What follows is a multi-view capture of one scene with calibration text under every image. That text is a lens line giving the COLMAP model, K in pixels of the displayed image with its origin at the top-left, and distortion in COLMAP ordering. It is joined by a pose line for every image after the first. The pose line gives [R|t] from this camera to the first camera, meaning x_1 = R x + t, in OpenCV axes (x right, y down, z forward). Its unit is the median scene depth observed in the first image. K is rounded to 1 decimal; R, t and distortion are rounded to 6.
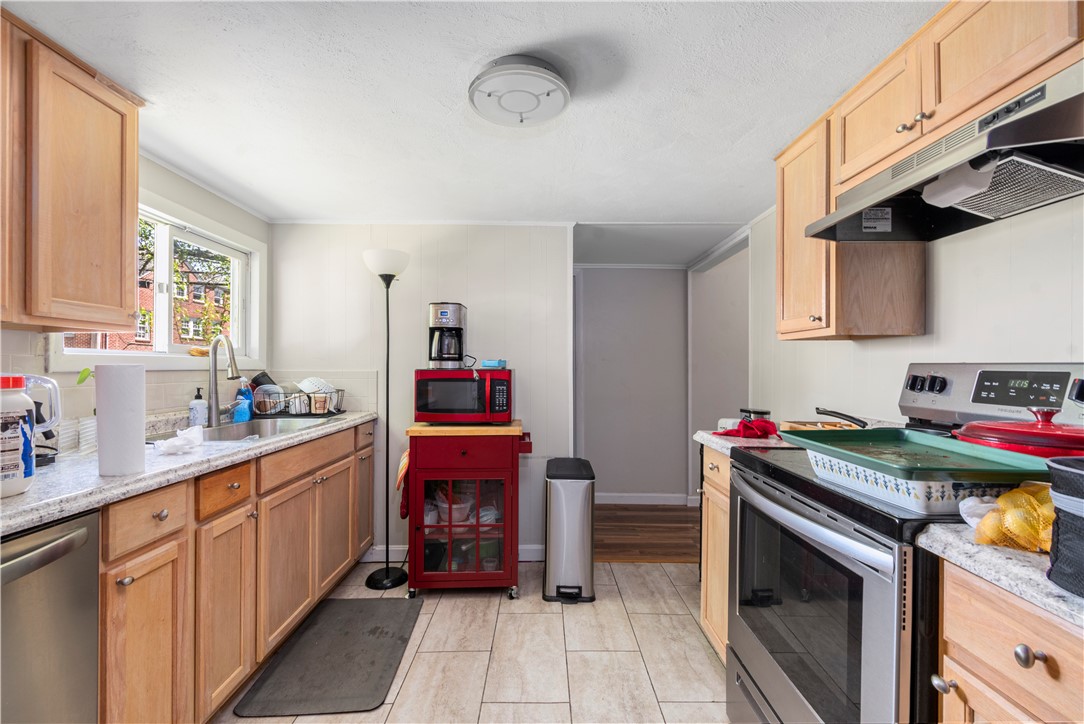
lens RADIAL K [[479.1, 0, 548.4], [0, 479.1, 361.4], [0, 0, 1]] dist [0.001000, 0.000398]
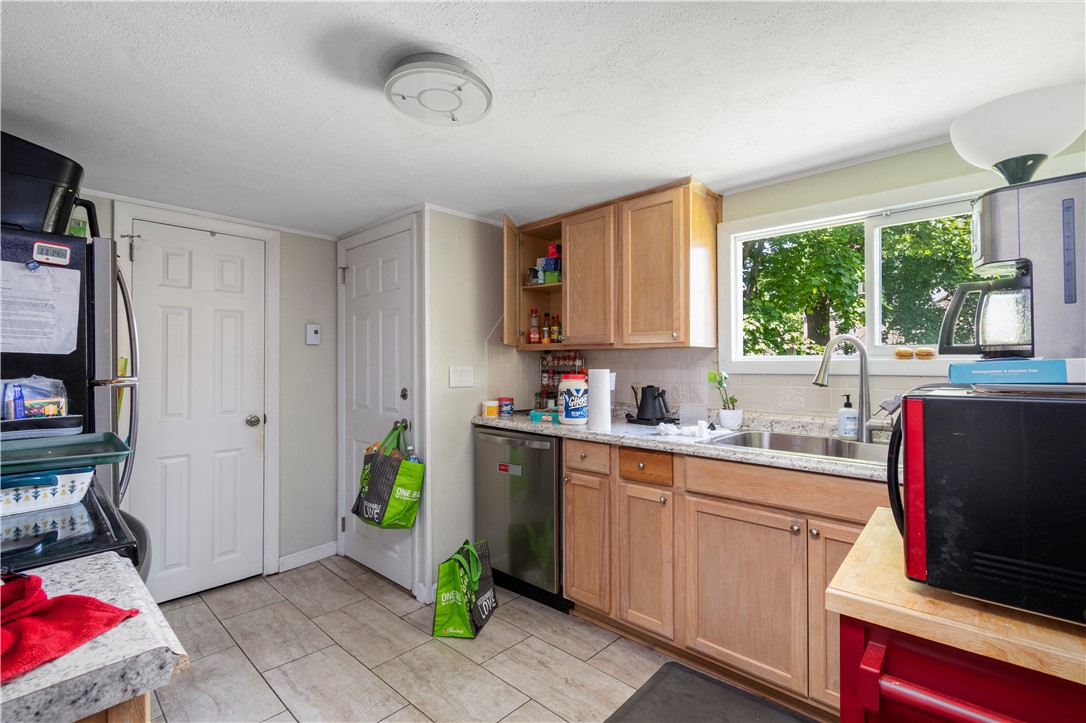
lens RADIAL K [[480.0, 0, 549.4], [0, 480.0, 360.9], [0, 0, 1]] dist [0.001000, 0.000398]
pose [[-0.685507, -0.002765, -0.728061, 0.531253], [0.010037, 0.999862, -0.013247, -0.003885], [0.727997, -0.016389, -0.685385, 2.029905]]
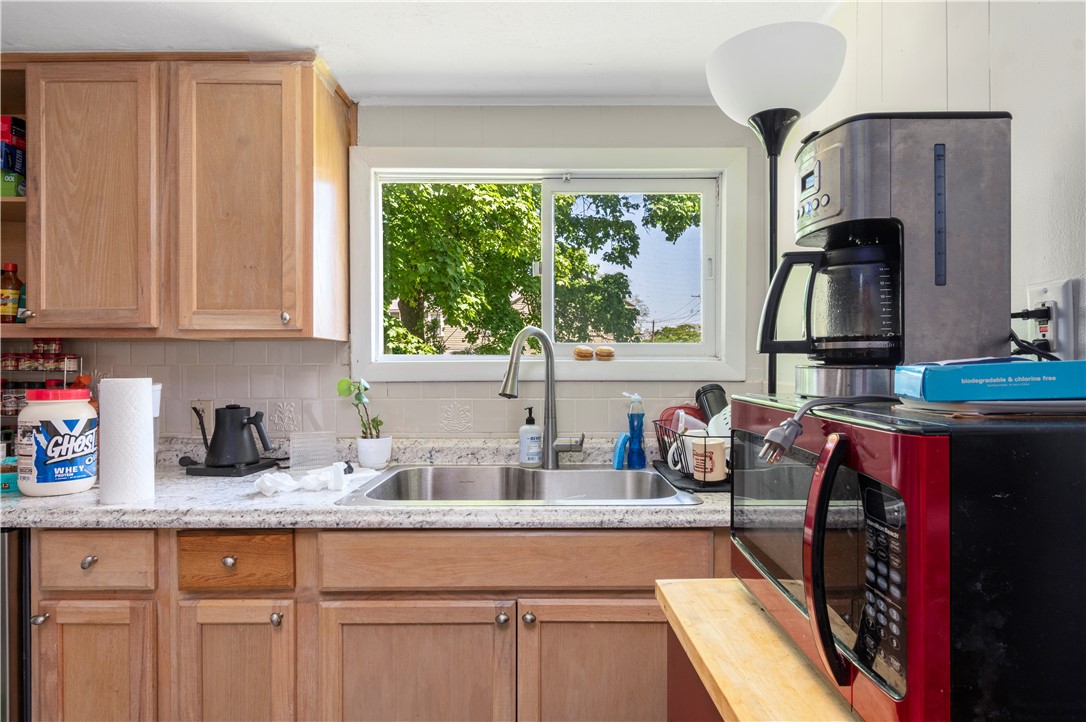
lens RADIAL K [[602.9, 0, 549.1], [0, 602.9, 366.2], [0, 0, 1]] dist [-0.000437, -0.002308]
pose [[-0.010678, 0.002121, -0.999941, 0.212350], [0.013662, 0.999905, 0.001975, -0.007862], [0.999850, -0.013640, -0.010706, 1.736240]]
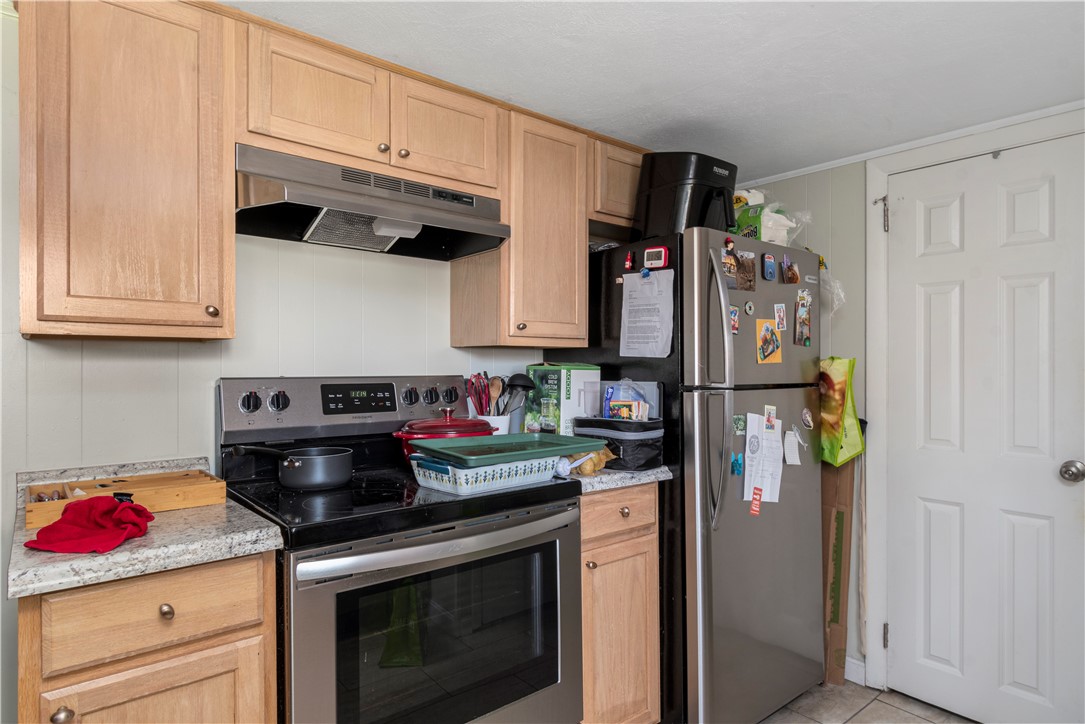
lens RADIAL K [[602.3, 0, 548.6], [0, 602.3, 367.2], [0, 0, 1]] dist [-0.000437, -0.002308]
pose [[-0.625765, -0.003889, 0.780002, -0.461501], [-0.006874, 0.999976, -0.000529, -0.021913], [-0.779981, -0.005693, -0.625777, 1.483791]]
